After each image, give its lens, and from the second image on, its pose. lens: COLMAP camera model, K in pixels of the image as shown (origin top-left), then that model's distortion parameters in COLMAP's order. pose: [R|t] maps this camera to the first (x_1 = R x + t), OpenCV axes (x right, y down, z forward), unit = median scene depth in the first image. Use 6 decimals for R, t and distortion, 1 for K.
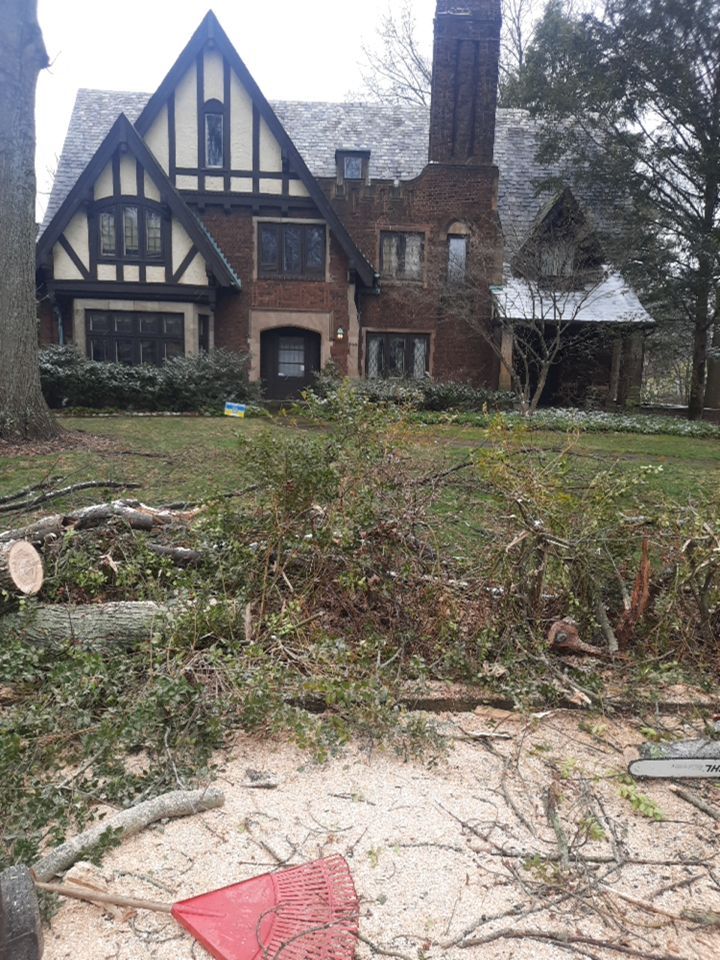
lens RADIAL K [[697.6, 0, 360.0], [0, 697.6, 480.0], [0, 0, 1]] dist [0.050688, -0.043524]
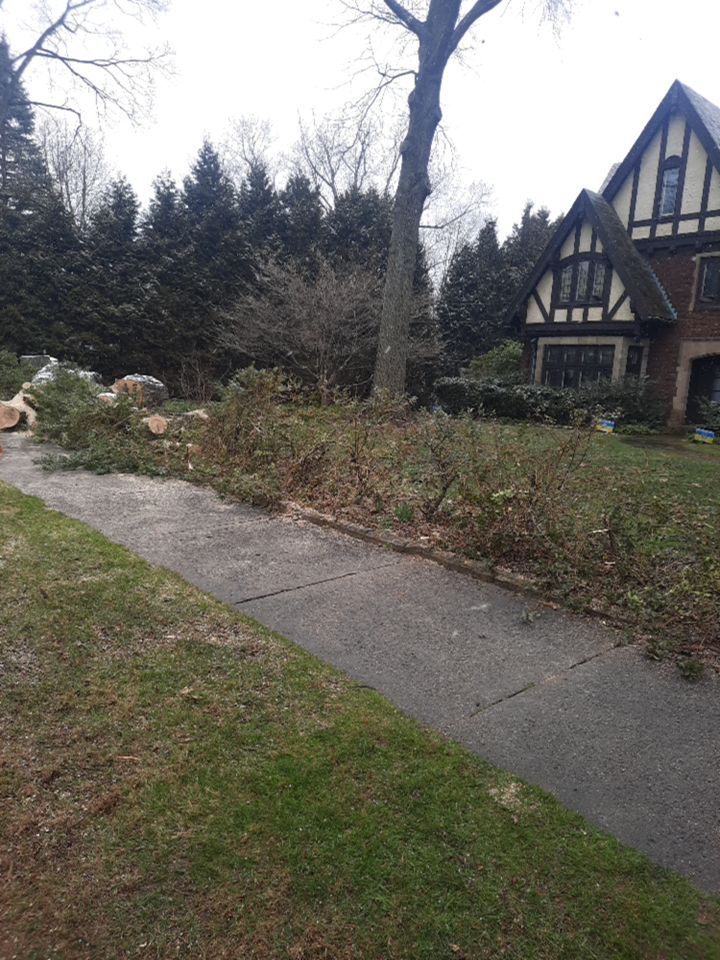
lens RADIAL K [[697.6, 0, 360.0], [0, 697.6, 480.0], [0, 0, 1]] dist [0.050688, -0.043524]
pose [[0.615180, 0.122307, -0.778842, 0.429803], [-0.167400, 0.985631, 0.022558, 0.026492], [0.770409, 0.116501, 0.626815, -0.027804]]
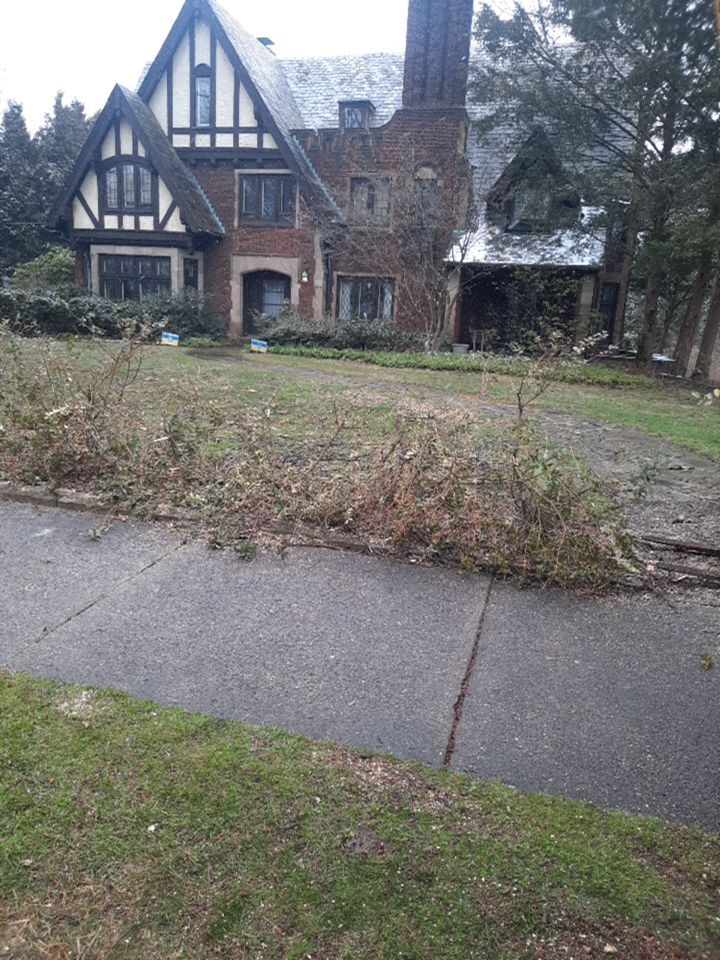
lens RADIAL K [[697.6, 0, 360.0], [0, 697.6, 480.0], [0, 0, 1]] dist [0.050688, -0.043524]
pose [[0.949814, 0.092582, -0.298800, 0.435747], [-0.075895, 0.994862, 0.067001, 0.027574], [0.303468, -0.040961, 0.951961, -0.026074]]
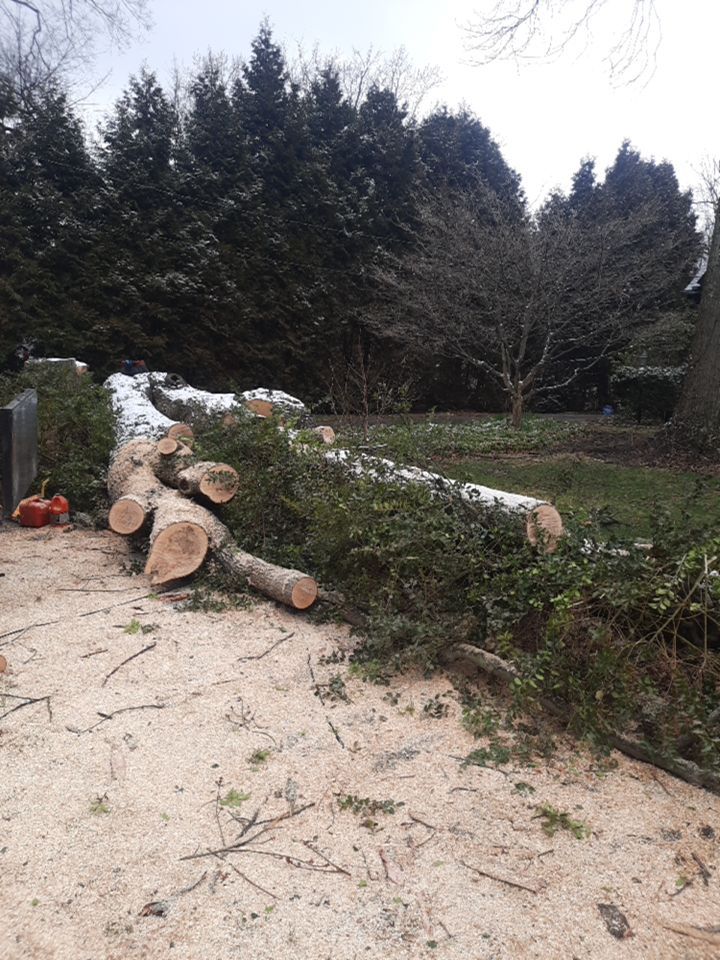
lens RADIAL K [[697.6, 0, 360.0], [0, 697.6, 480.0], [0, 0, 1]] dist [0.050688, -0.043524]
pose [[0.693725, 0.112099, -0.711463, -0.077300], [-0.122532, 0.991782, 0.036789, -0.002109], [0.709741, 0.061656, 0.701760, -0.002214]]
